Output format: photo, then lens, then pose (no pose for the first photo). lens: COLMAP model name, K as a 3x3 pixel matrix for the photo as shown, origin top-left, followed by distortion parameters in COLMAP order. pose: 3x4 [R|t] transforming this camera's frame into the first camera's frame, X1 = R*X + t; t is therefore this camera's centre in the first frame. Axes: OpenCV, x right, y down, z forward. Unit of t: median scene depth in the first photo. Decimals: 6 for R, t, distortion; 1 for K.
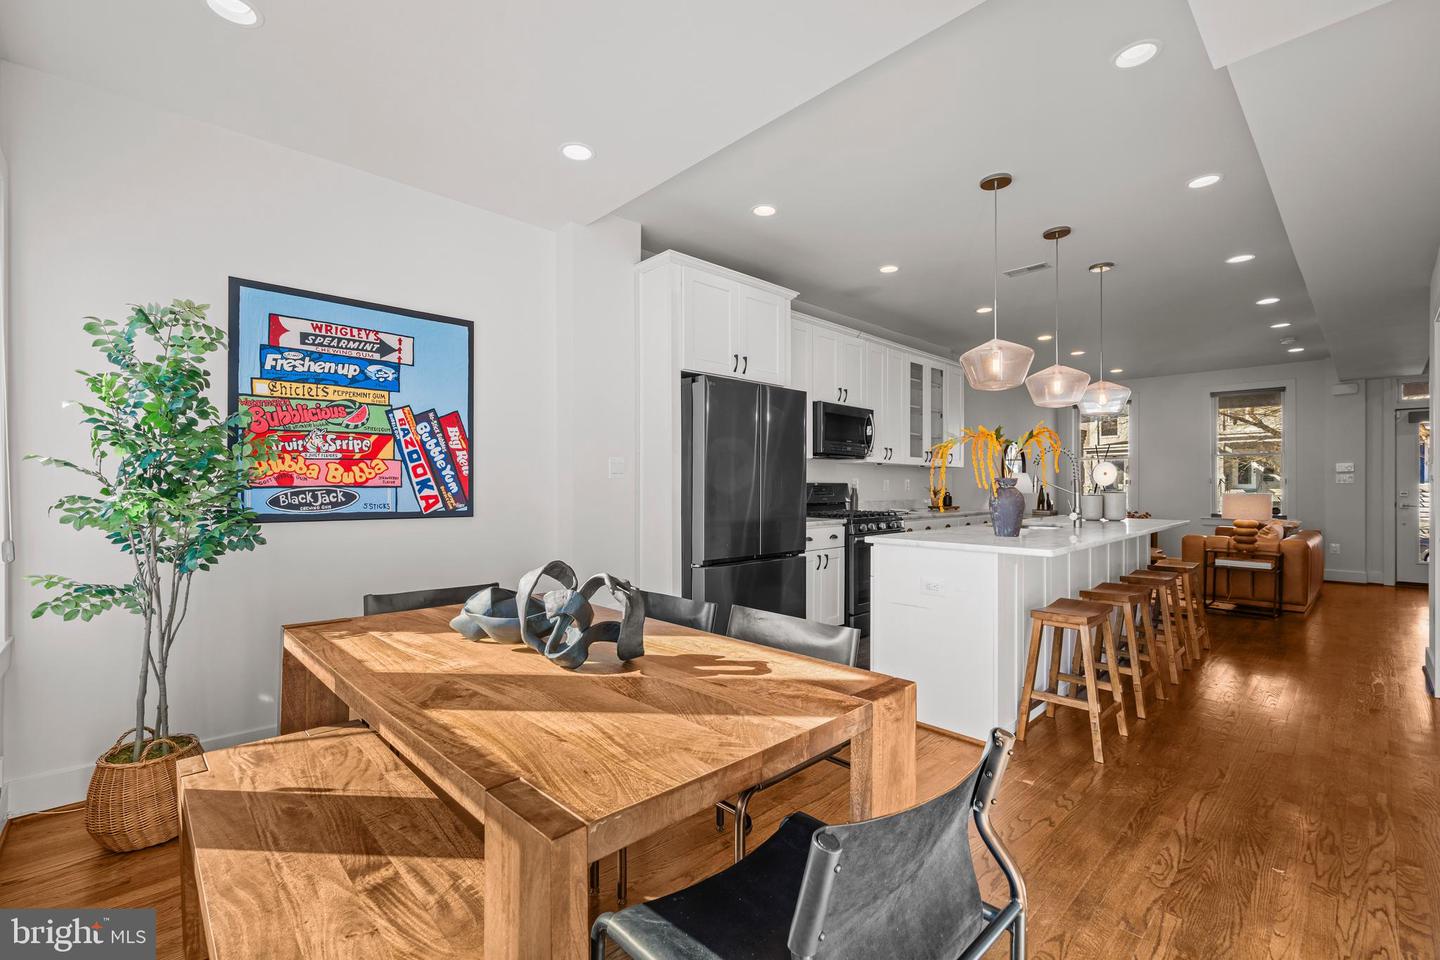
lens RADIAL K [[620.1, 0, 719.0], [0, 620.1, 476.4], [0, 0, 1]] dist [-0.000891, -0.000038]
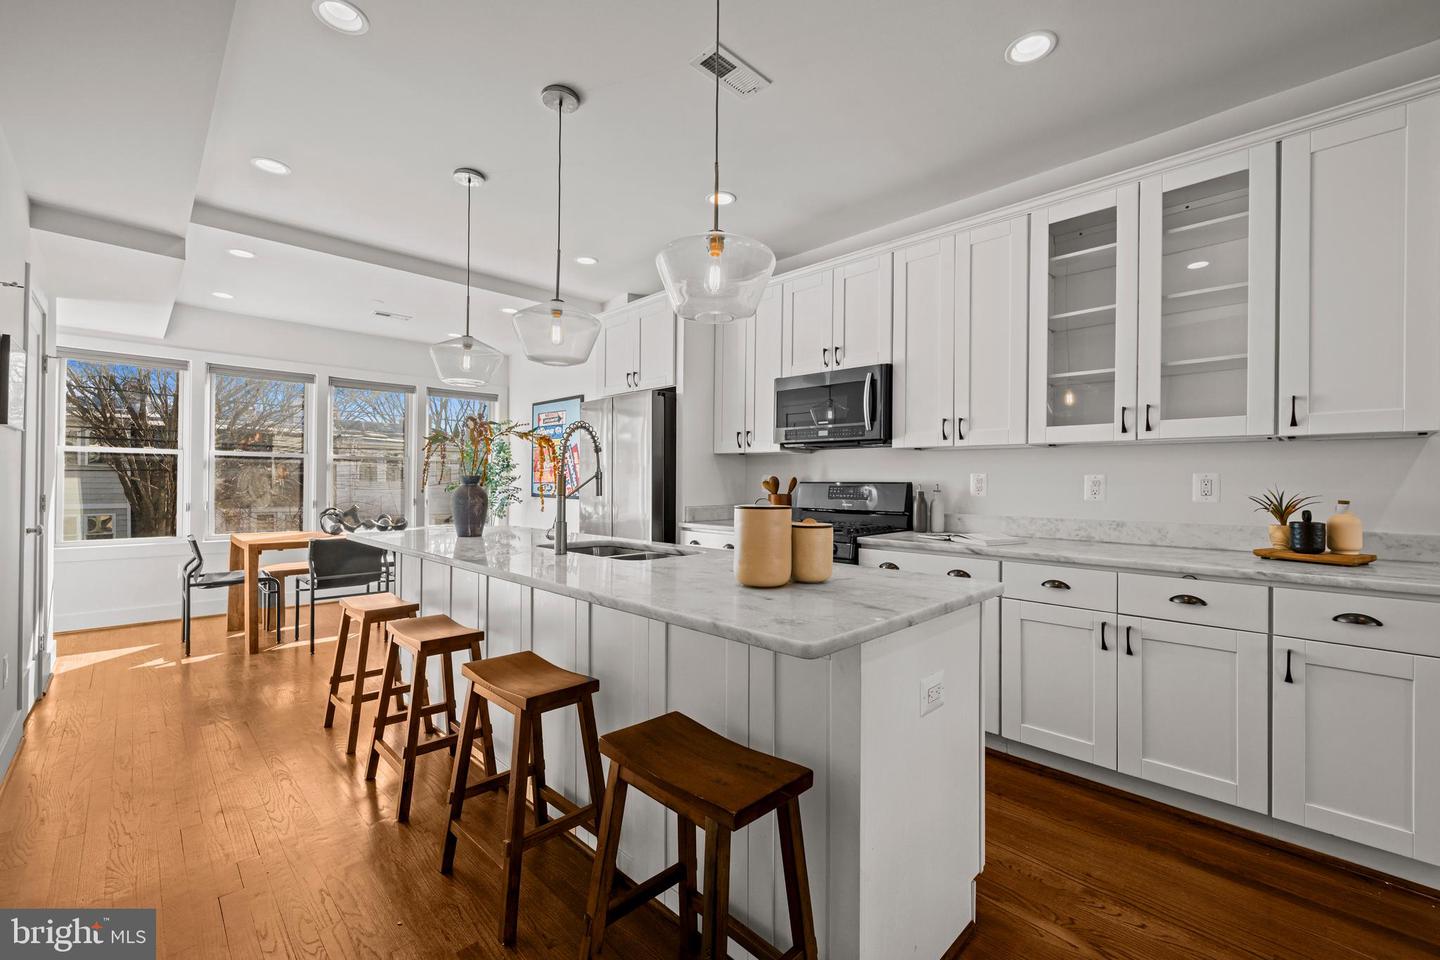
lens RADIAL K [[603.6, 0, 720.2], [0, 603.6, 486.8], [0, 0, 1]] dist [-0.001143, -0.000125]
pose [[0.012701, -0.003574, -0.999913, 1.511076], [-0.005211, 0.999980, -0.003641, 0.033253], [0.999906, 0.005257, 0.012682, 1.490209]]
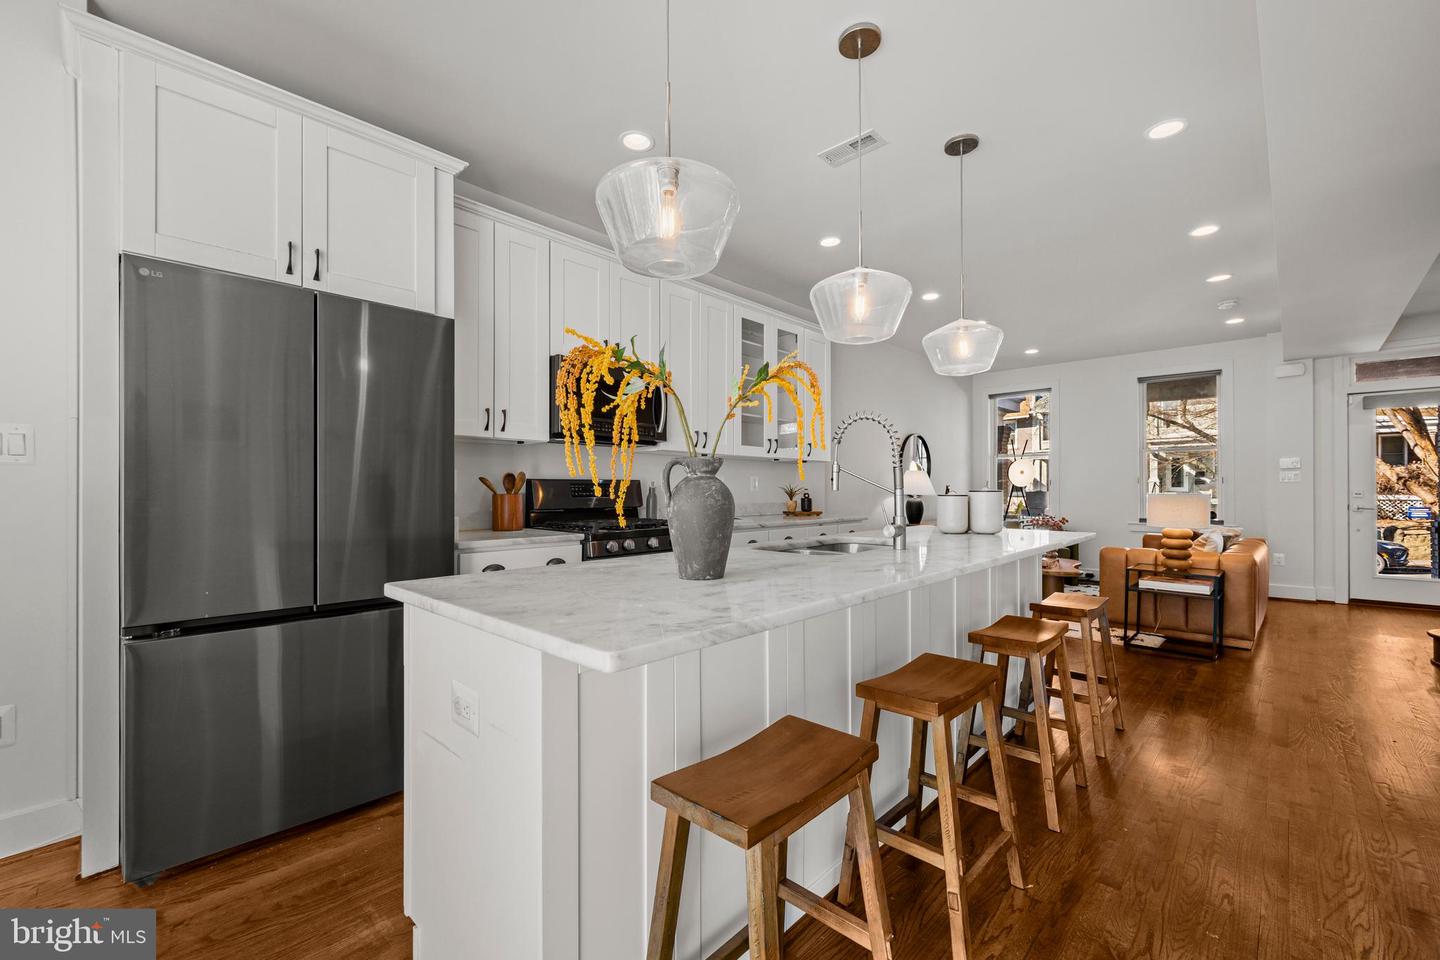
lens RADIAL K [[600.0, 0, 720.0], [0, 600.0, 480.0], [0, 0, 1]] dist [-0.000762, -0.000320]
pose [[0.998675, -0.001733, 0.051427, 0.486991], [0.001850, 0.999996, -0.002223, 0.022562], [-0.051423, 0.002315, 0.998674, 0.567387]]
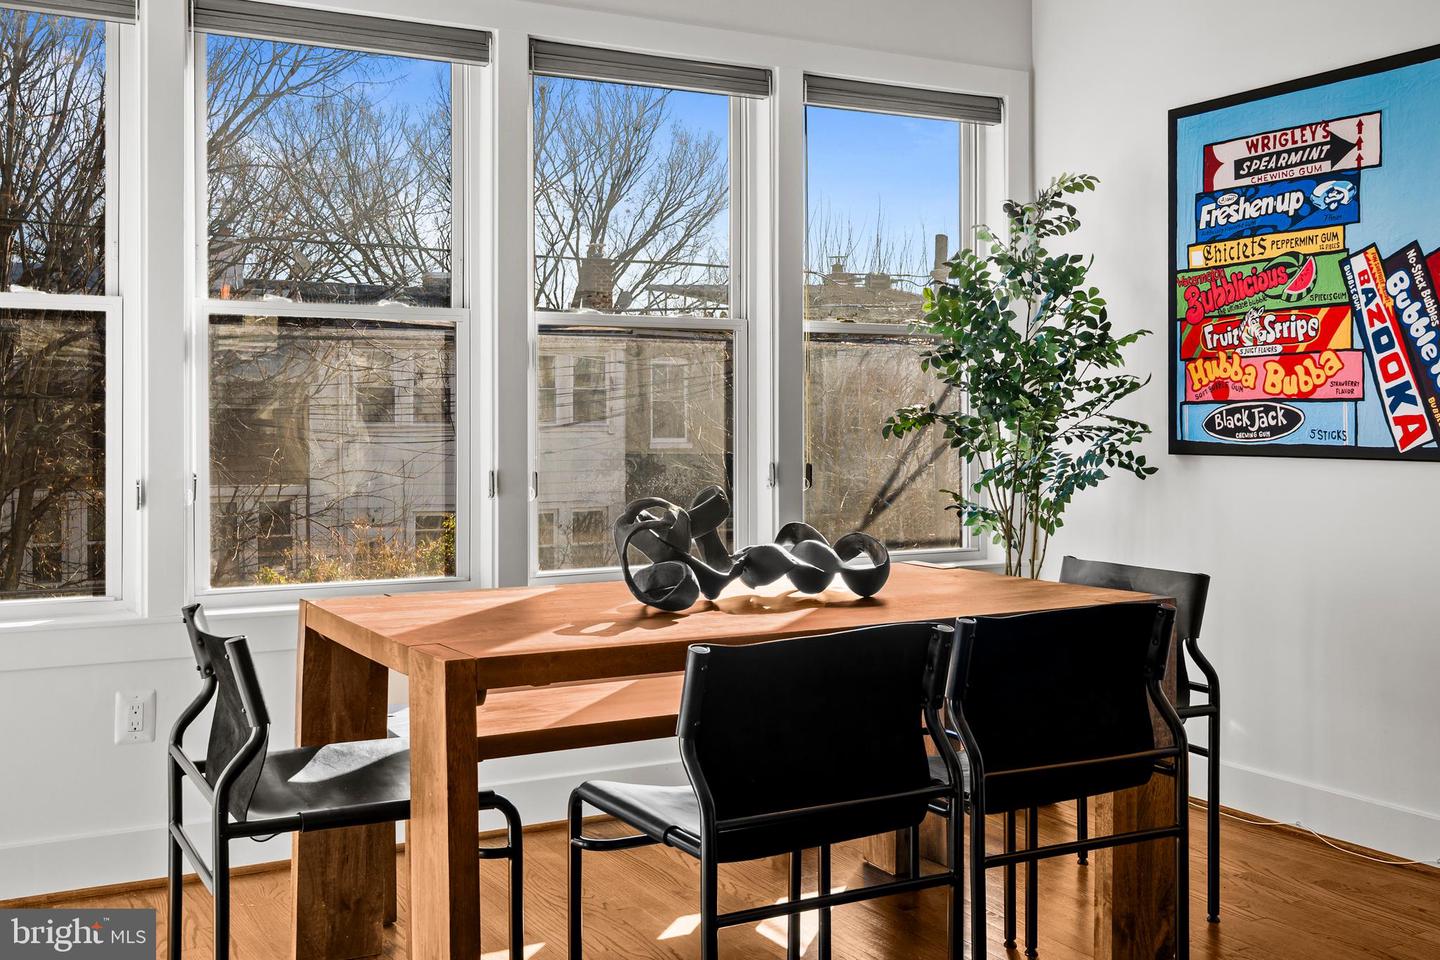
lens RADIAL K [[1469.8, 0, 717.0], [0, 1469.8, 434.2], [0, 0, 1]] dist [0.008378, 0.008797]
pose [[-0.247956, -0.002606, -0.968768, 0.838152], [0.002936, 0.999990, -0.003441, 0.048852], [0.968767, -0.003698, -0.247945, 0.769007]]
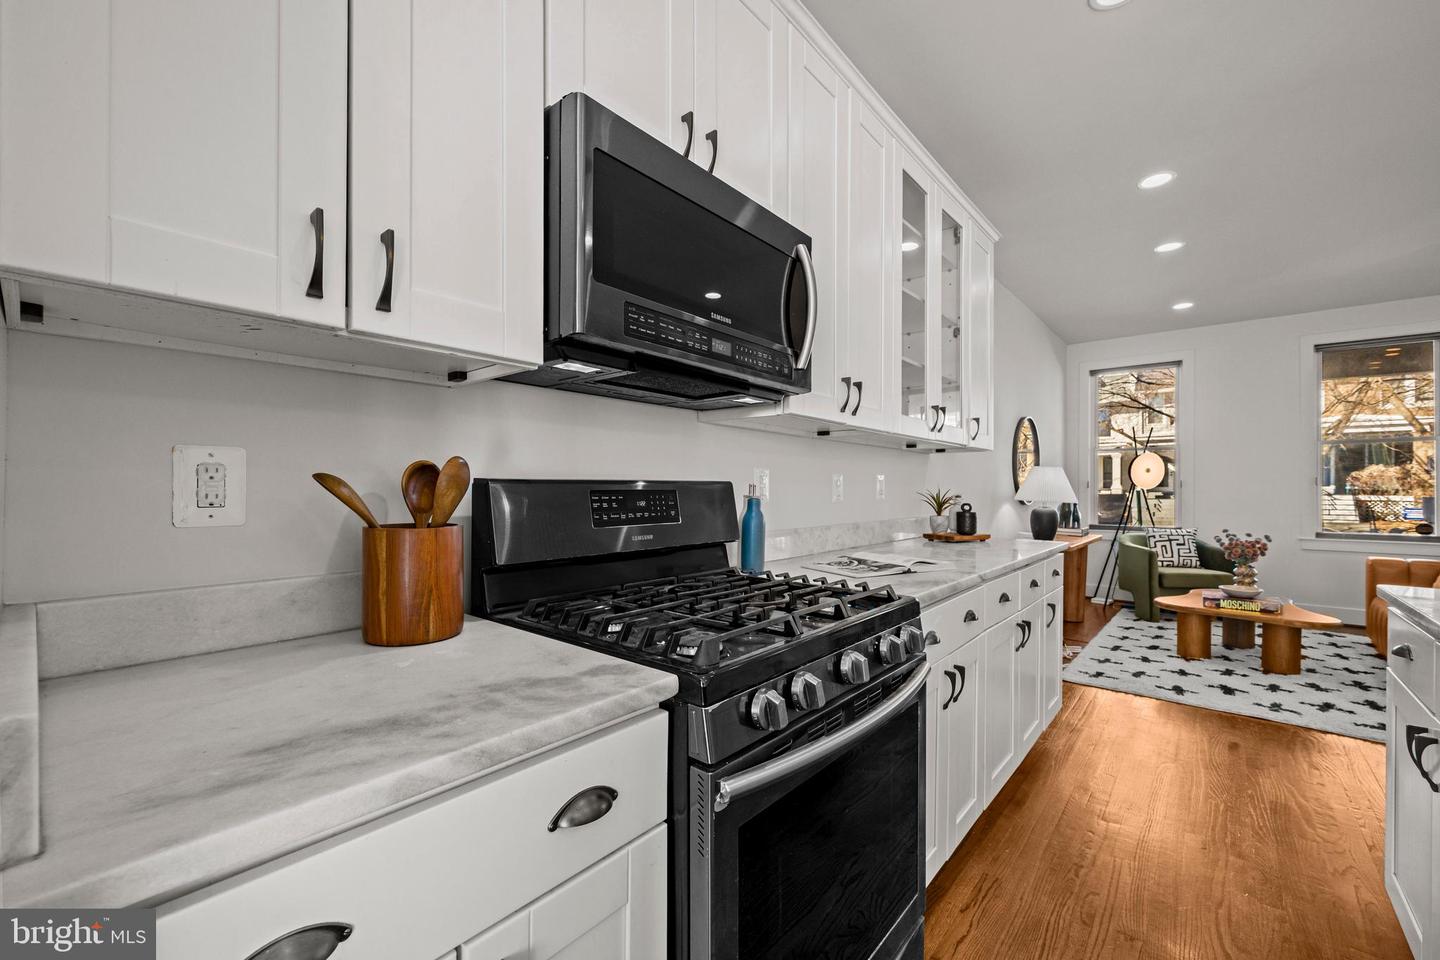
lens RADIAL K [[600.0, 0, 720.0], [0, 600.0, 480.0], [0, 0, 1]] dist [-0.000762, -0.000320]
pose [[0.993669, -0.001984, 0.112334, 0.305759], [0.002339, 0.999993, -0.003023, 0.019771], [-0.112327, 0.003267, 0.993666, 1.273152]]
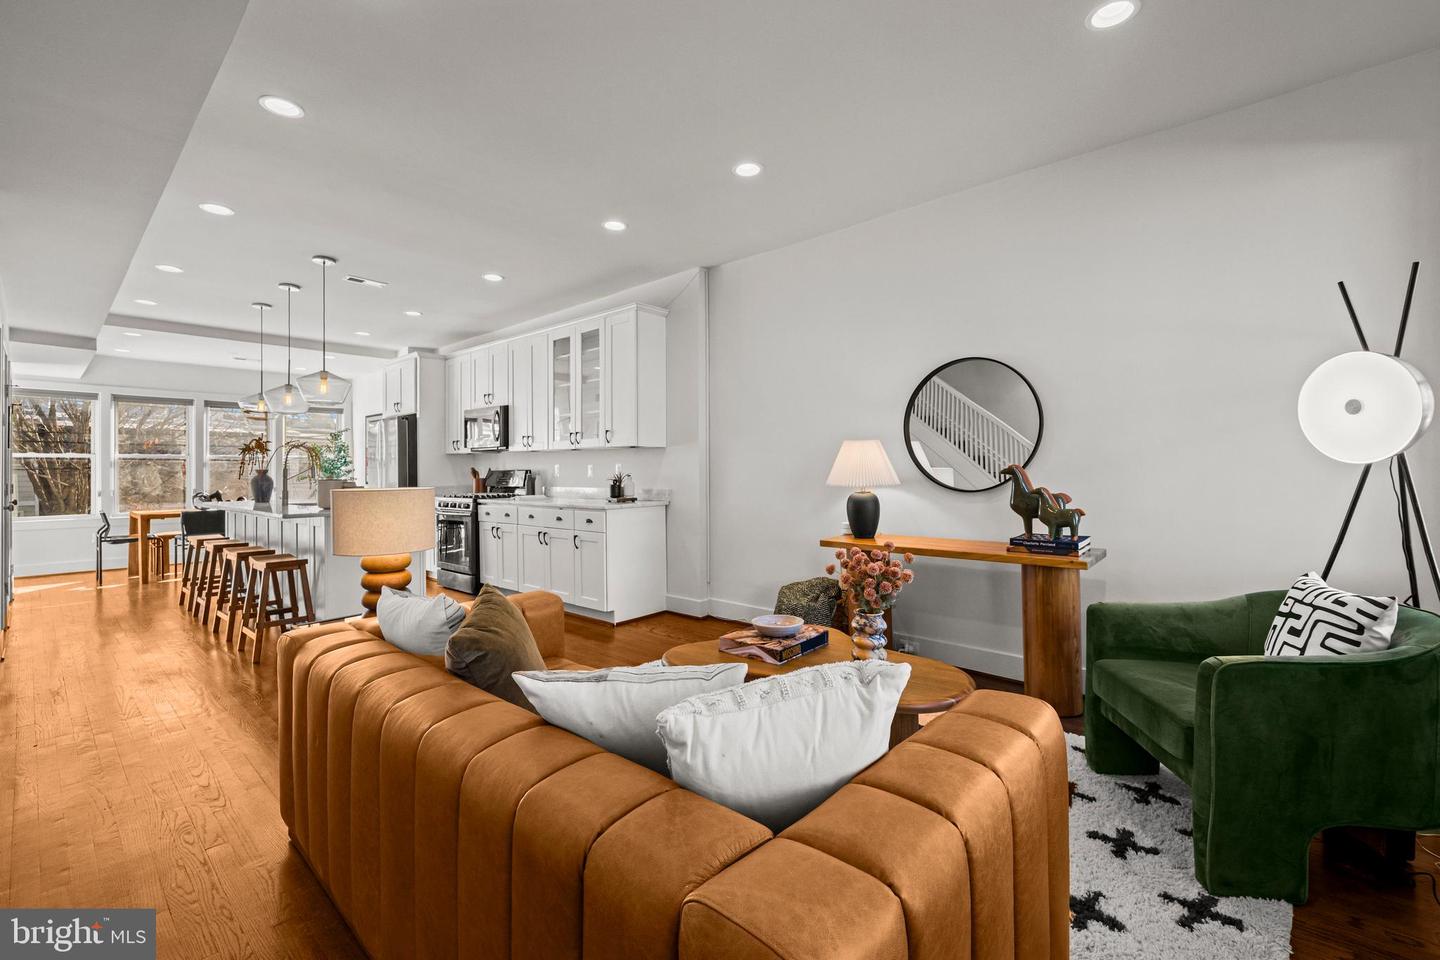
lens RADIAL K [[620.1, 0, 719.0], [0, 620.1, 476.4], [0, 0, 1]] dist [-0.000891, -0.000038]
pose [[0.077710, -0.006778, -0.996953, 2.496231], [0.008655, 0.999944, -0.006124, 0.058300], [0.996938, -0.008153, 0.077764, 2.326421]]
